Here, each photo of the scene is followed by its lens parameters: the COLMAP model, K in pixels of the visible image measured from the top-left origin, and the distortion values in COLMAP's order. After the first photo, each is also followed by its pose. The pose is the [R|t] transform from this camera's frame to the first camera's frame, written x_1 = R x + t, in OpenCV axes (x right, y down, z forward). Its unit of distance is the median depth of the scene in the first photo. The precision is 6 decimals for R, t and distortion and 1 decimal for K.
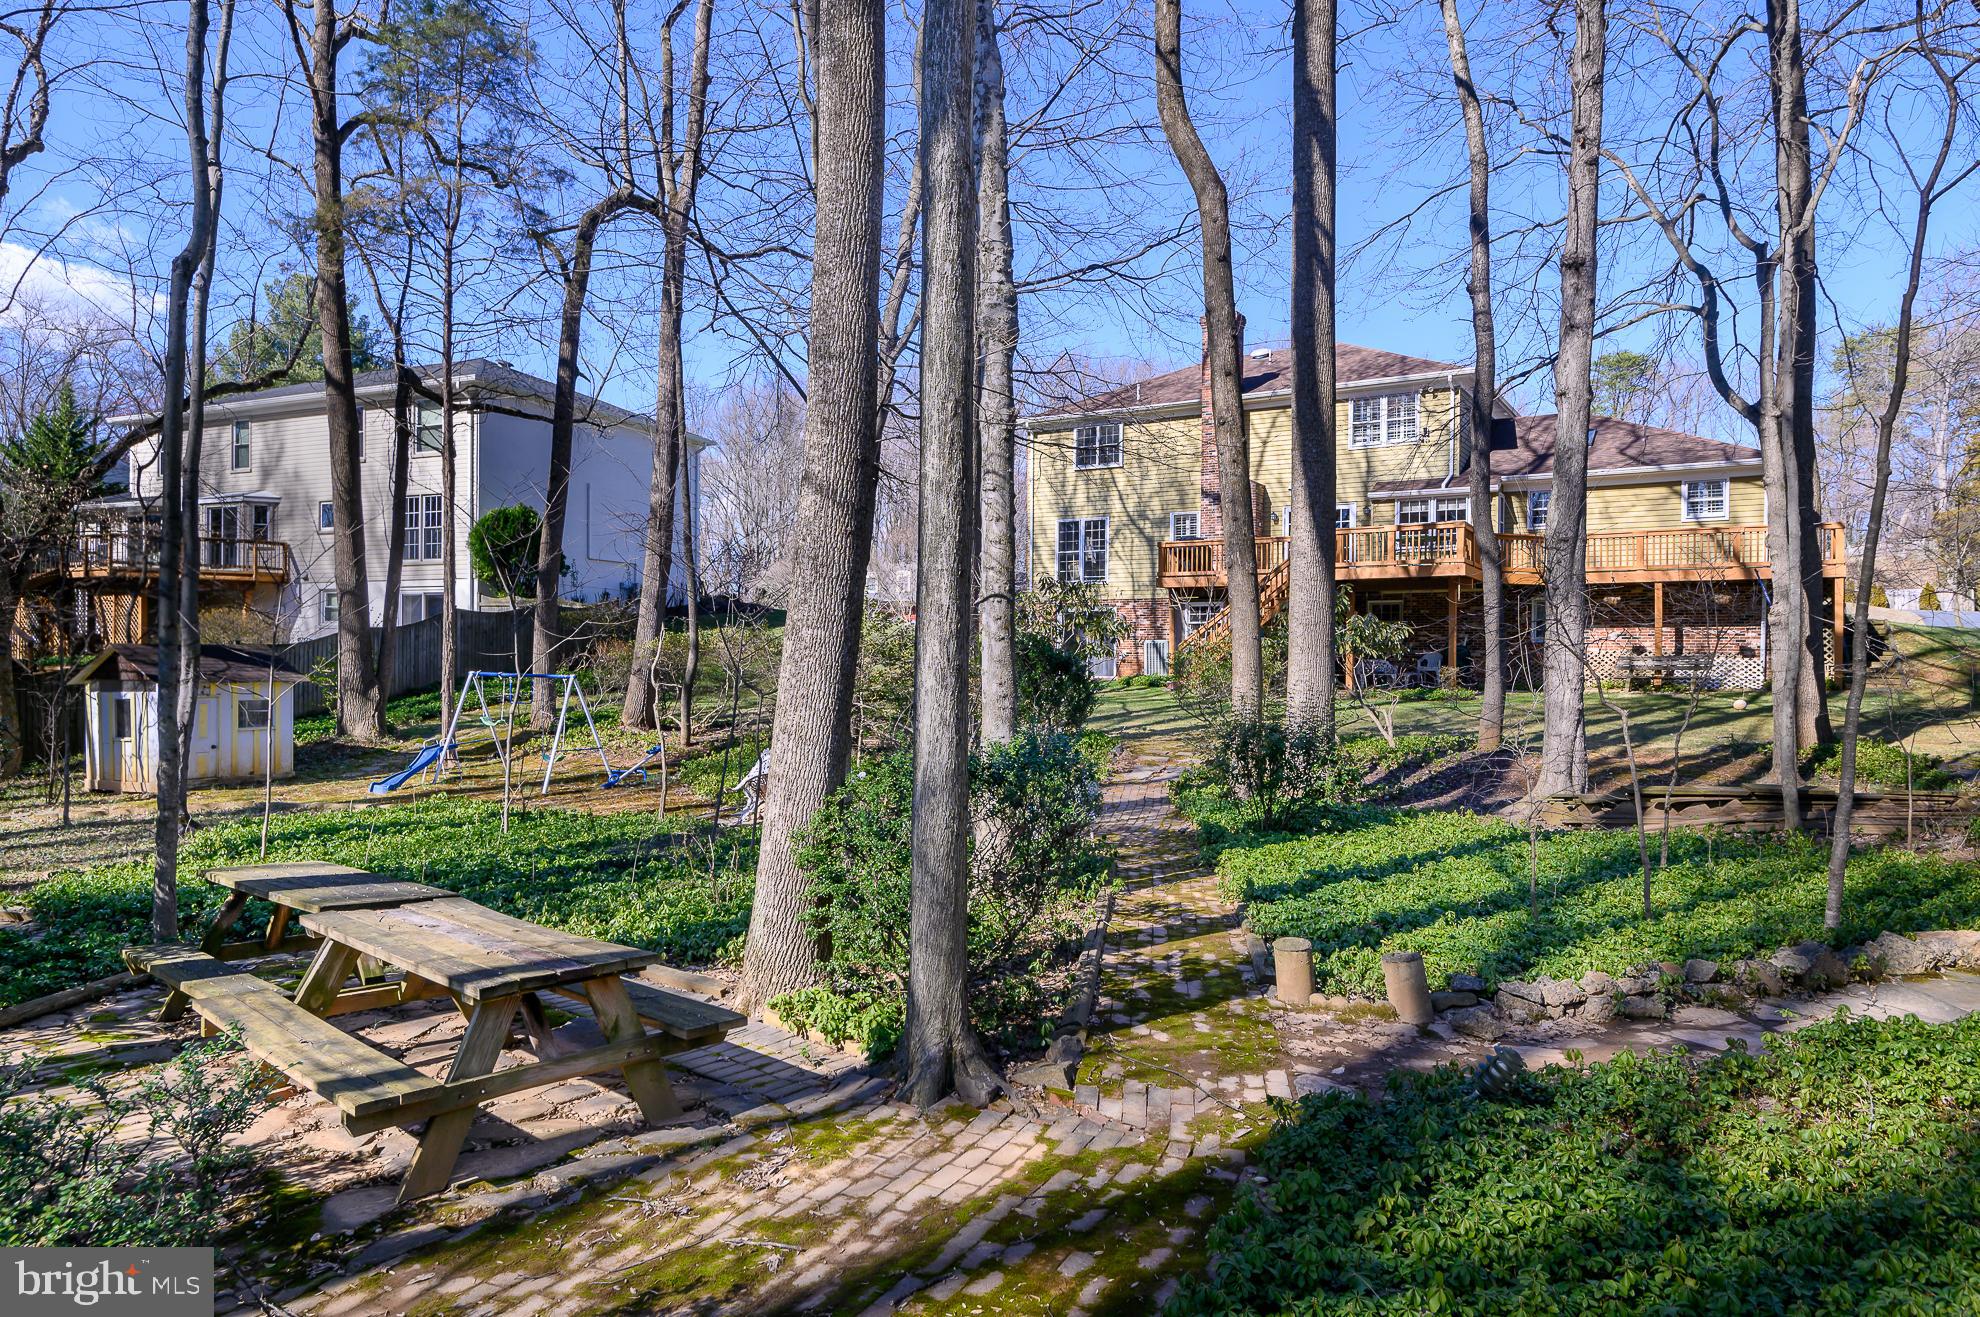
lens RADIAL K [[1228.7, 0, 984.3], [0, 1228.7, 655.2], [0, 0, 1]] dist [0.004139, 0.000243]
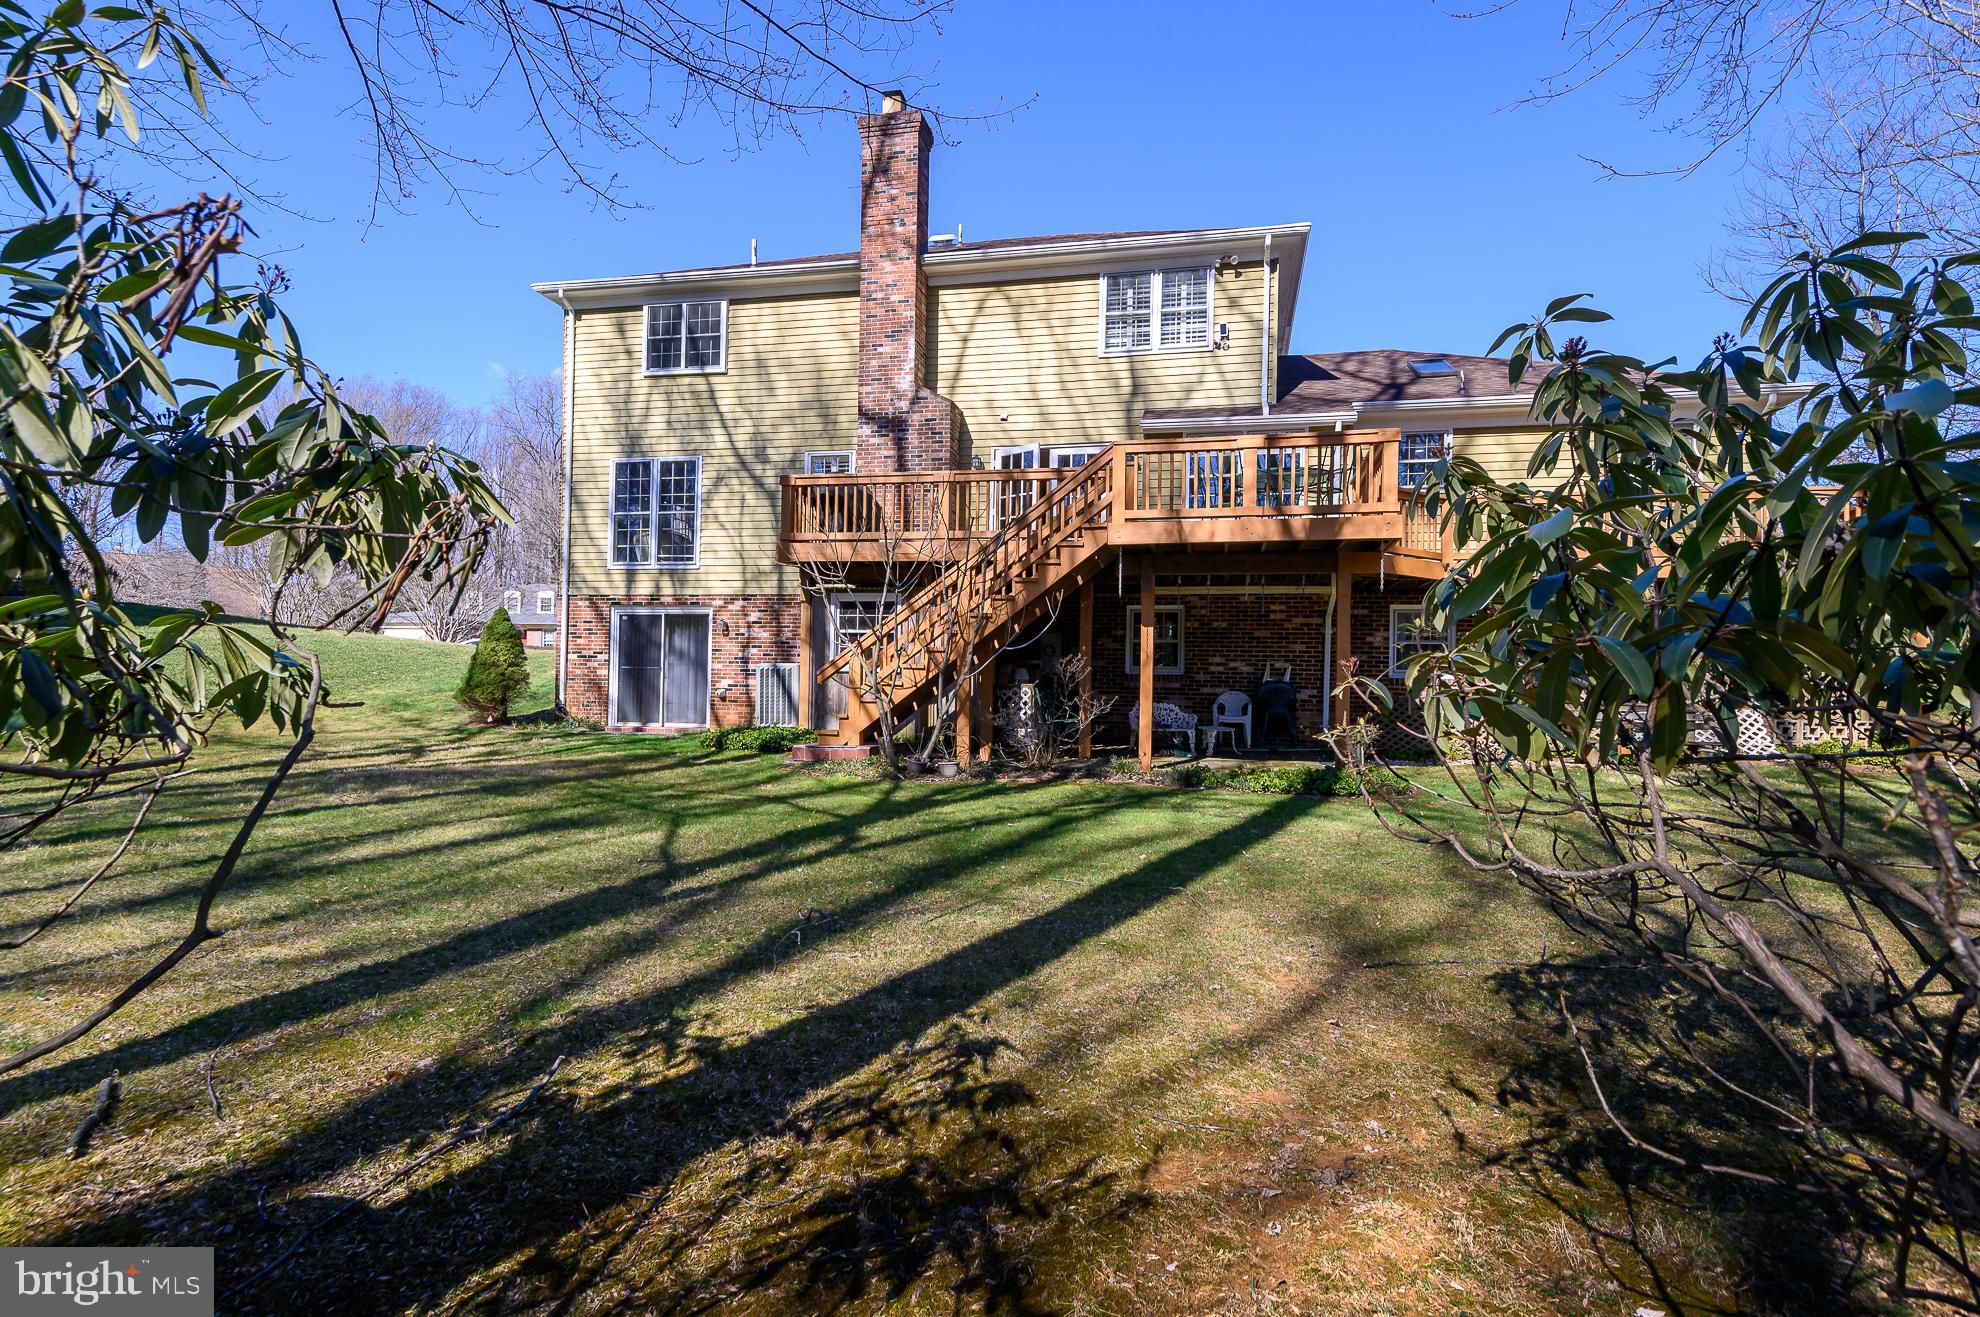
lens RADIAL K [[1060.1, 0, 993.8], [0, 1060.1, 662.9], [0, 0, 1]] dist [0.016374, -0.000375]
pose [[0.946185, 0.013449, 0.323347, 0.071780], [-0.008058, 0.999805, -0.018006, -0.004319], [-0.323526, 0.014431, 0.946109, 0.483044]]
